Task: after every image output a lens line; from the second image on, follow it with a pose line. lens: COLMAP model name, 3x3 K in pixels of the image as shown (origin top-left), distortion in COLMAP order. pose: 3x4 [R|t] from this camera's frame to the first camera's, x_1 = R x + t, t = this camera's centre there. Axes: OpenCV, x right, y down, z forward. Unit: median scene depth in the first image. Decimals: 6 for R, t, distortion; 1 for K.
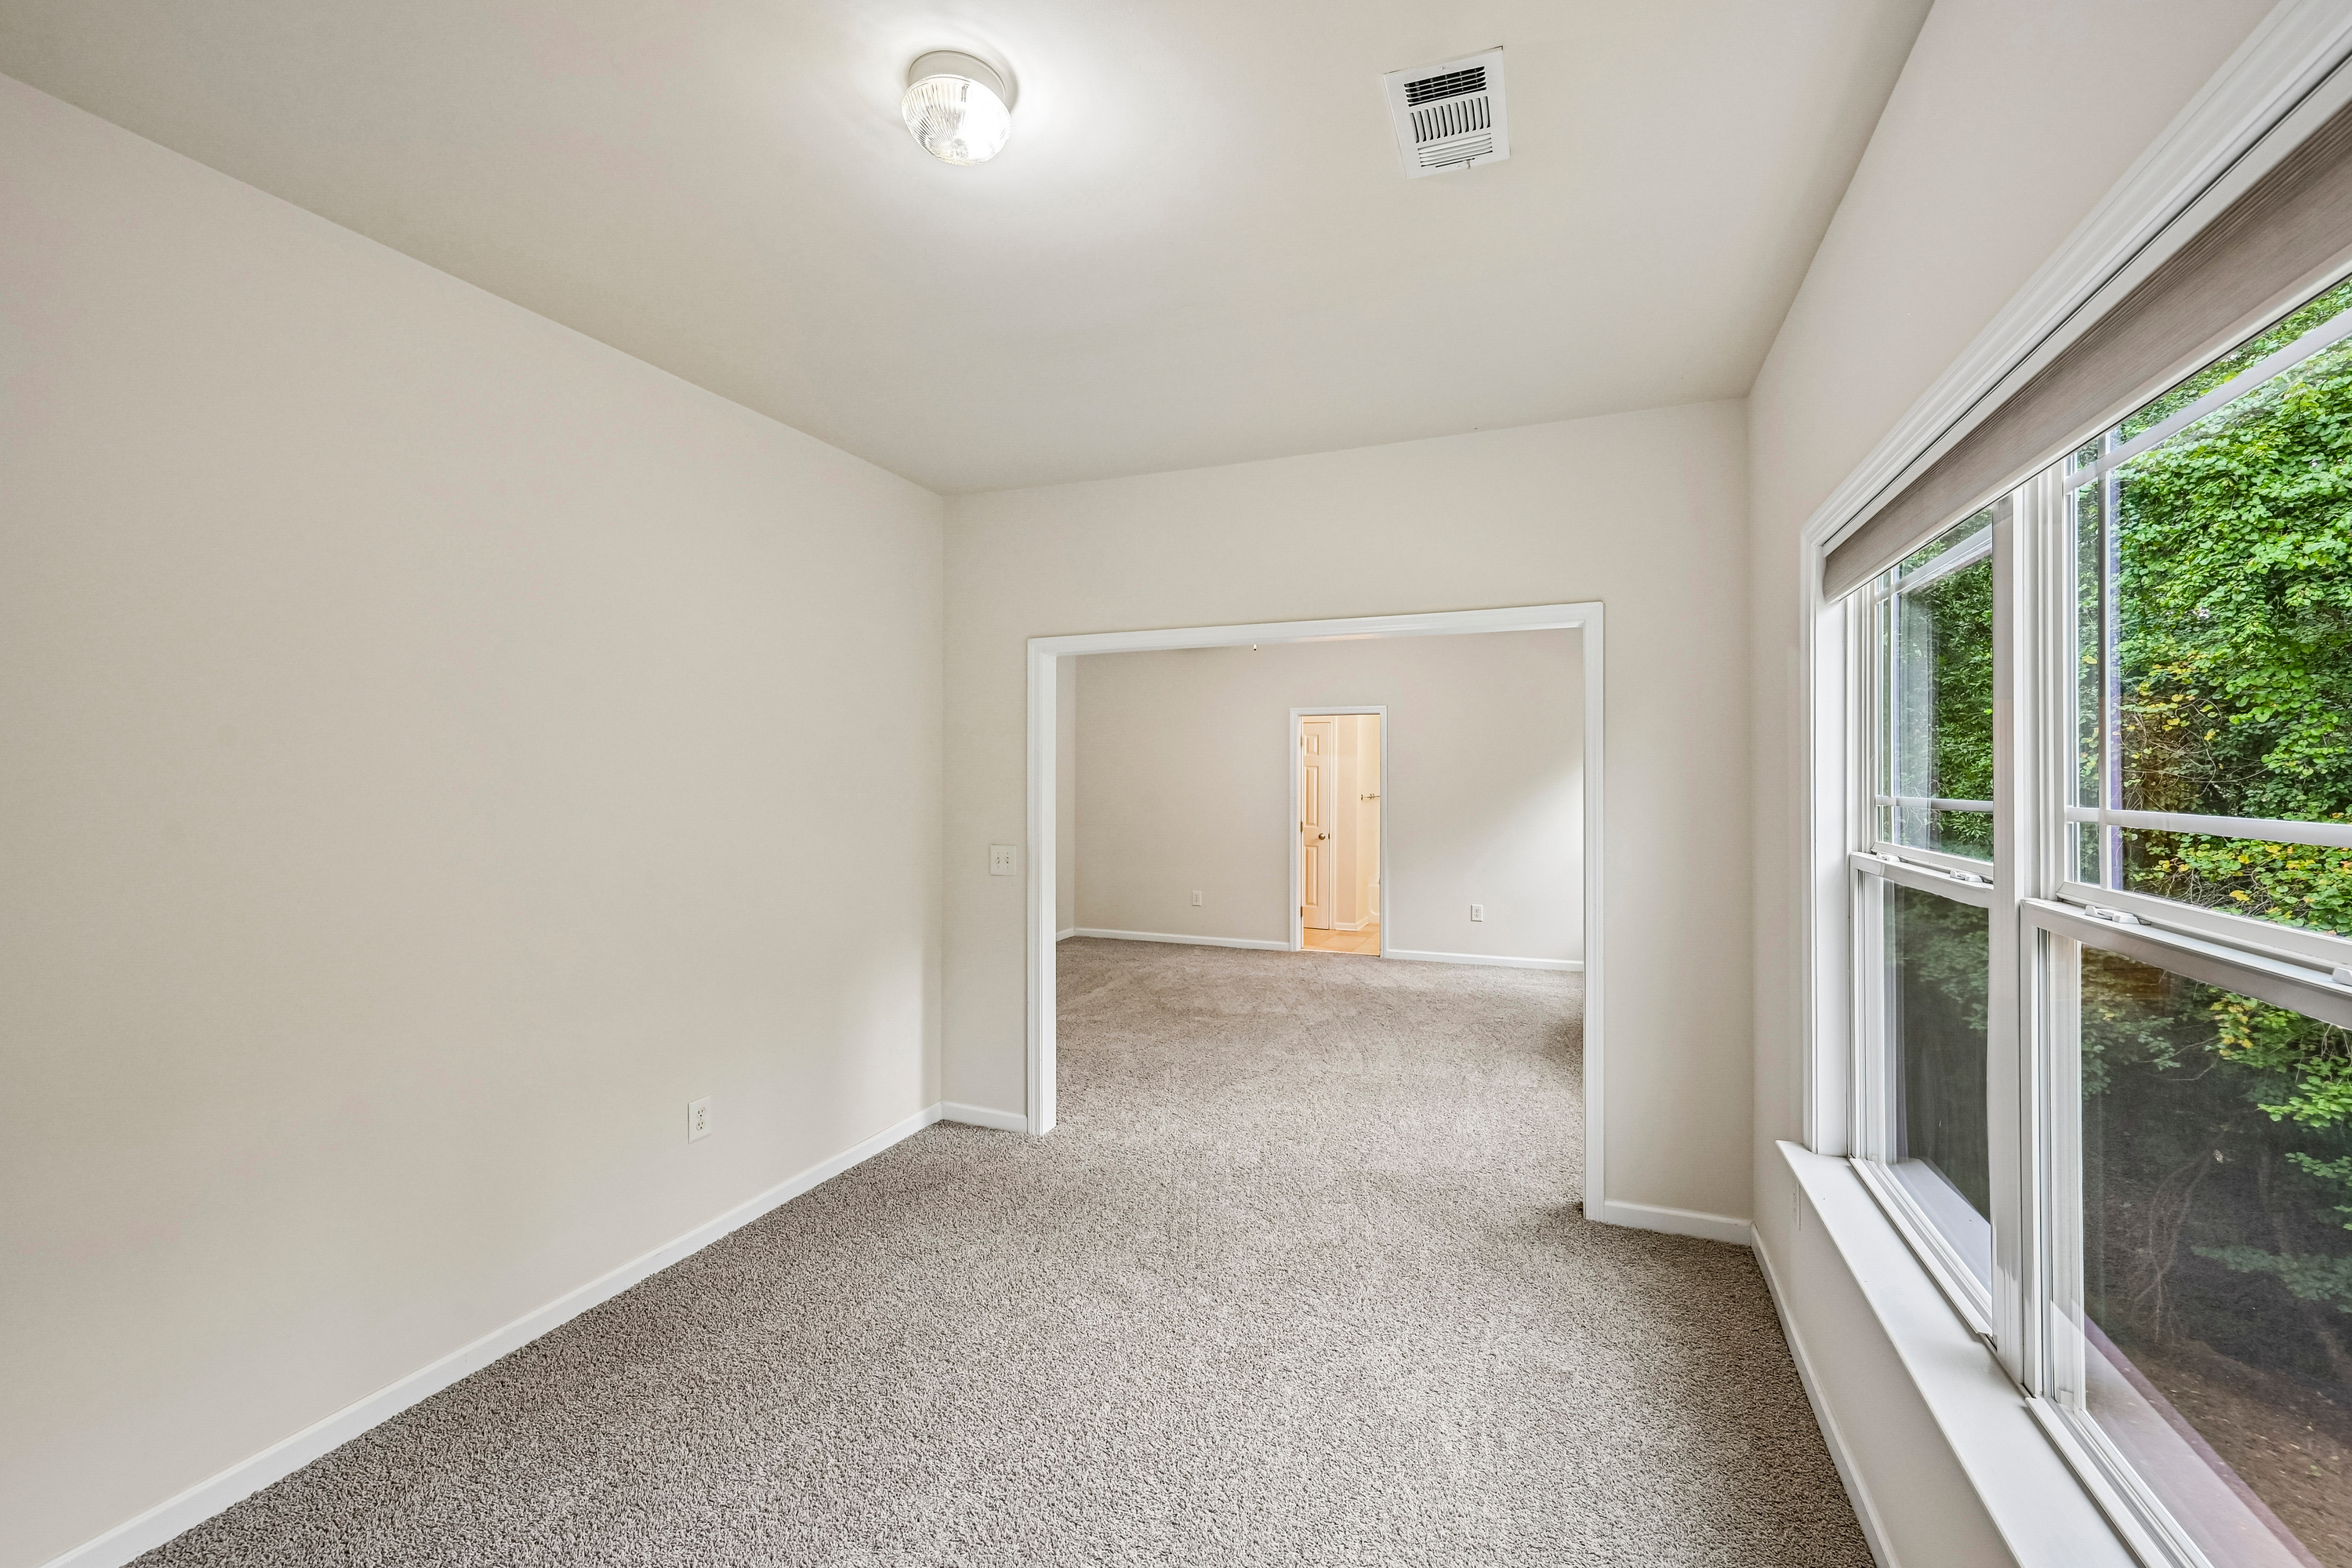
lens RADIAL K [[942.3, 0, 1190.4], [0, 942.3, 793.2], [0, 0, 1]] dist [-0.004219, 0.001548]
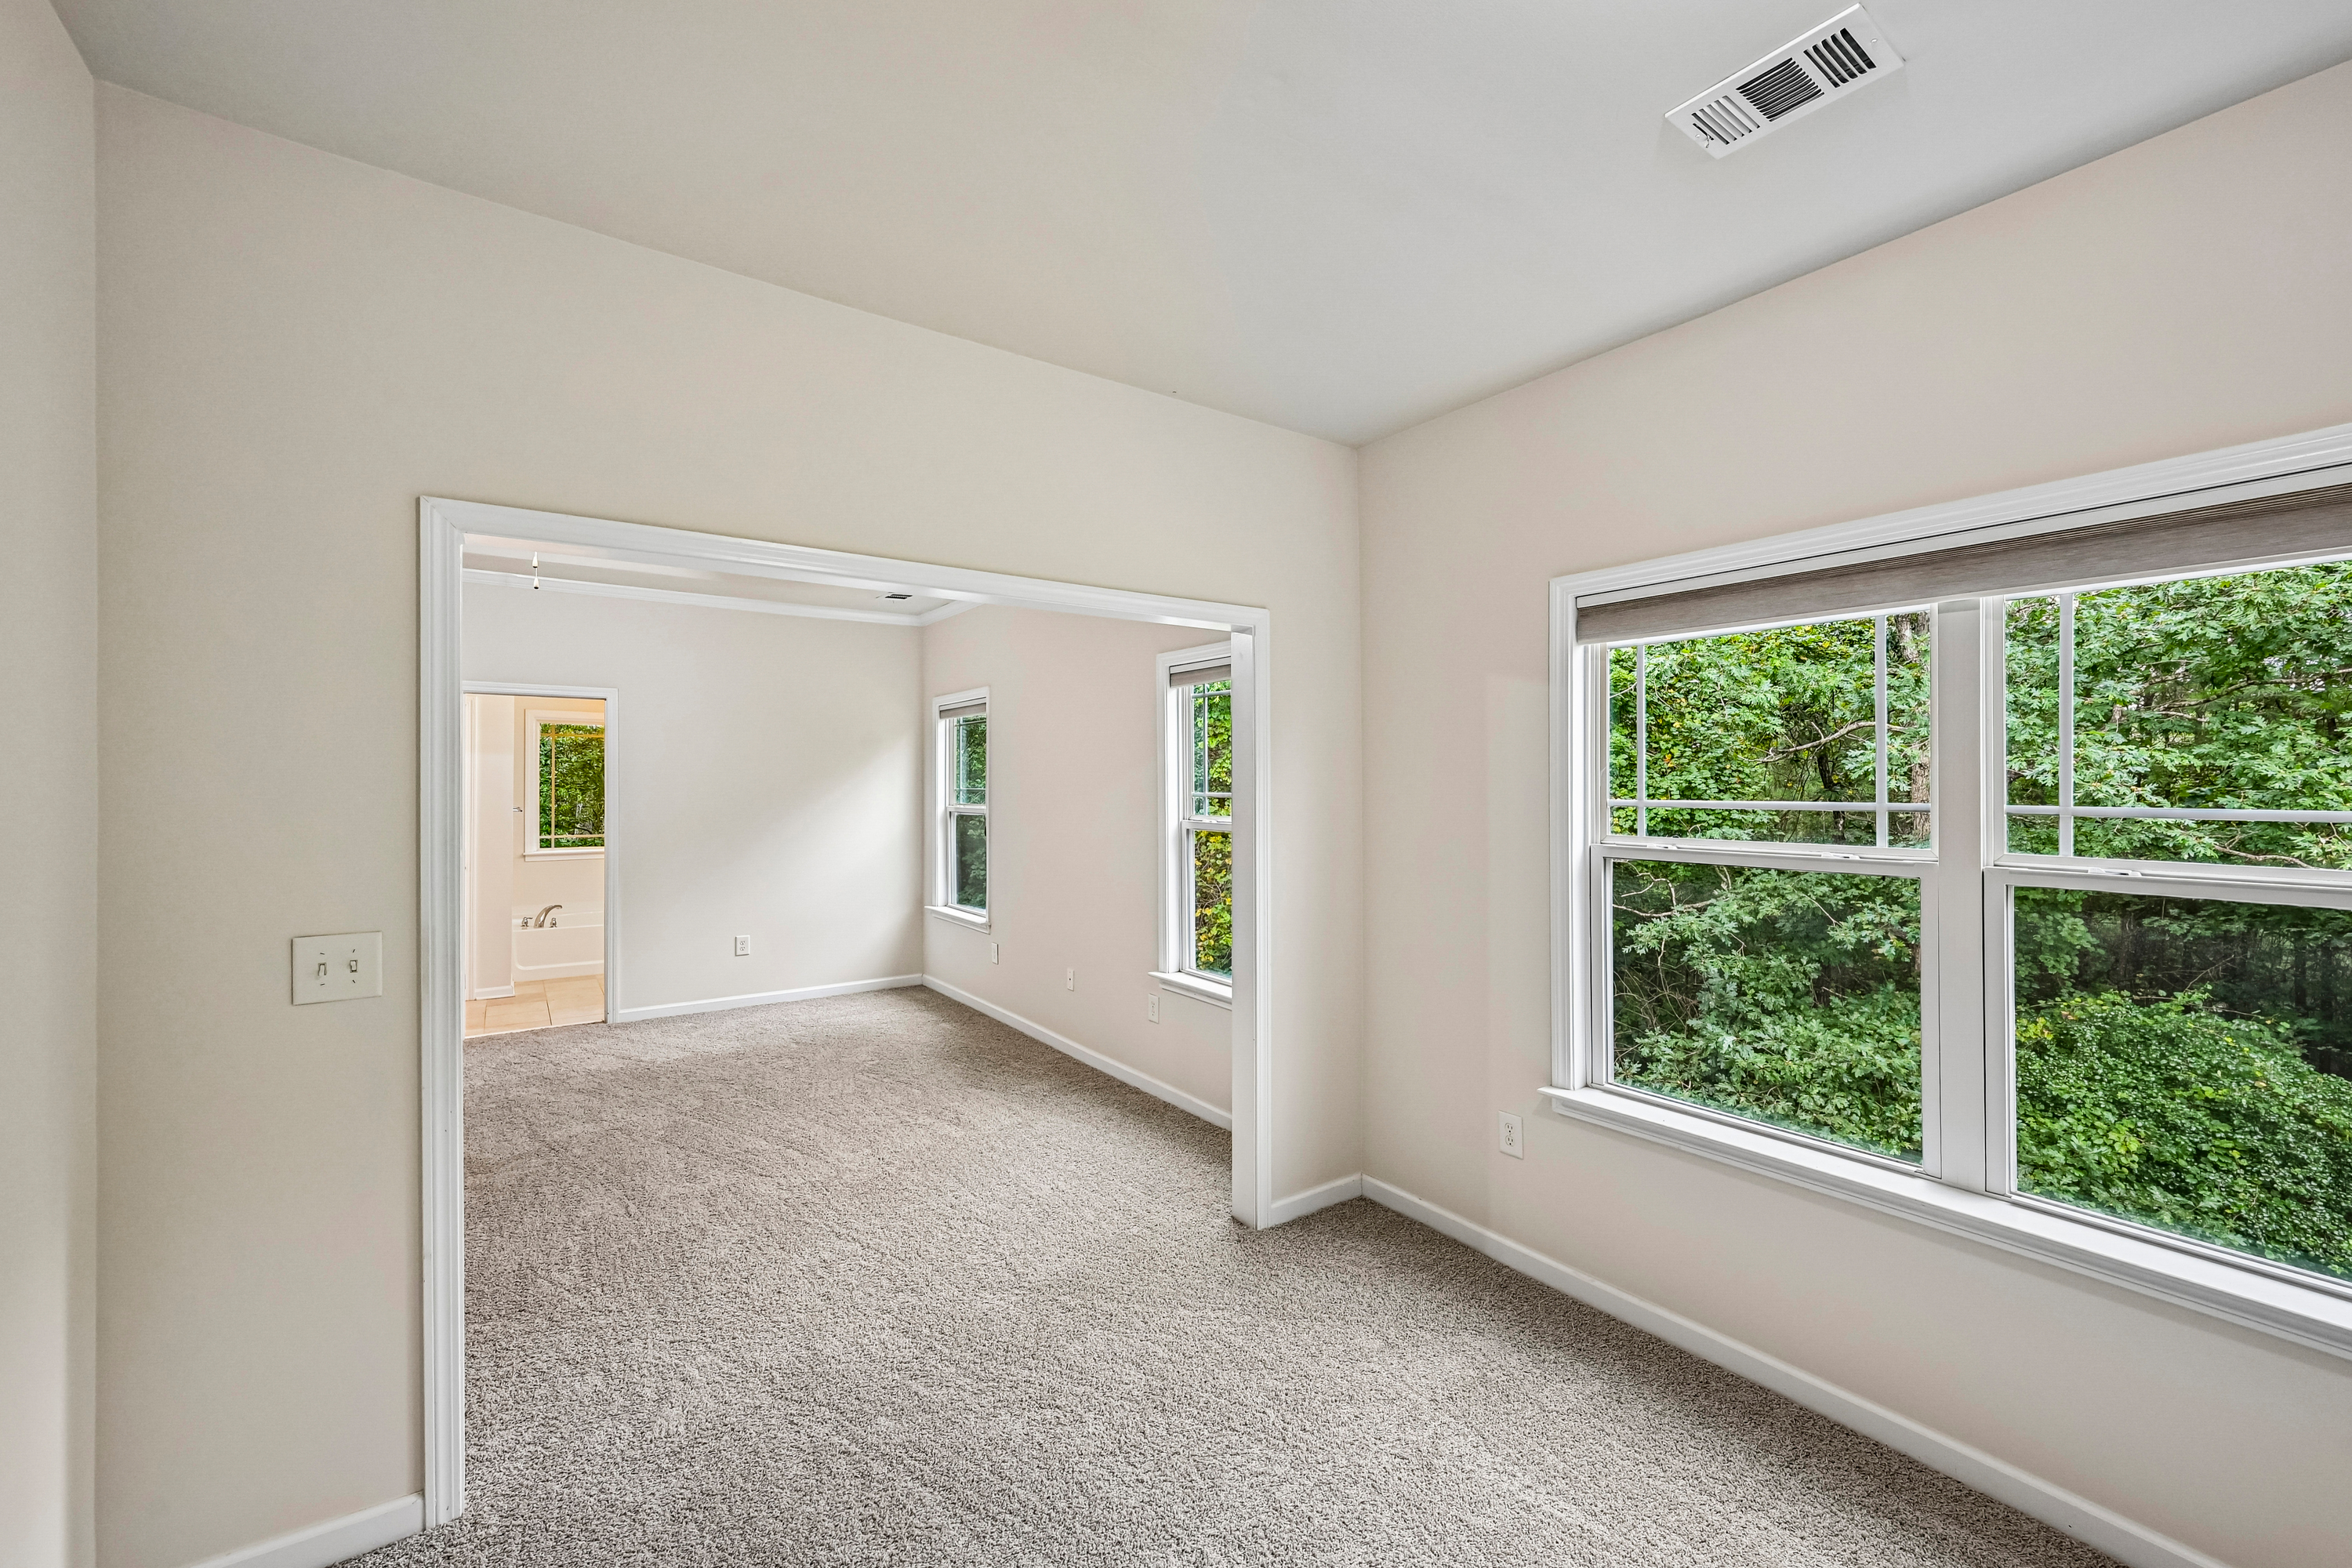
lens RADIAL K [[942.3, 0, 1183.7], [0, 942.3, 786.3], [0, 0, 1]] dist [-0.004219, 0.001548]
pose [[0.548709, -0.003334, 0.836007, -0.303837], [0.015671, 0.999857, -0.006298, -0.006681], [-0.835867, 0.016557, 0.548683, 0.344775]]
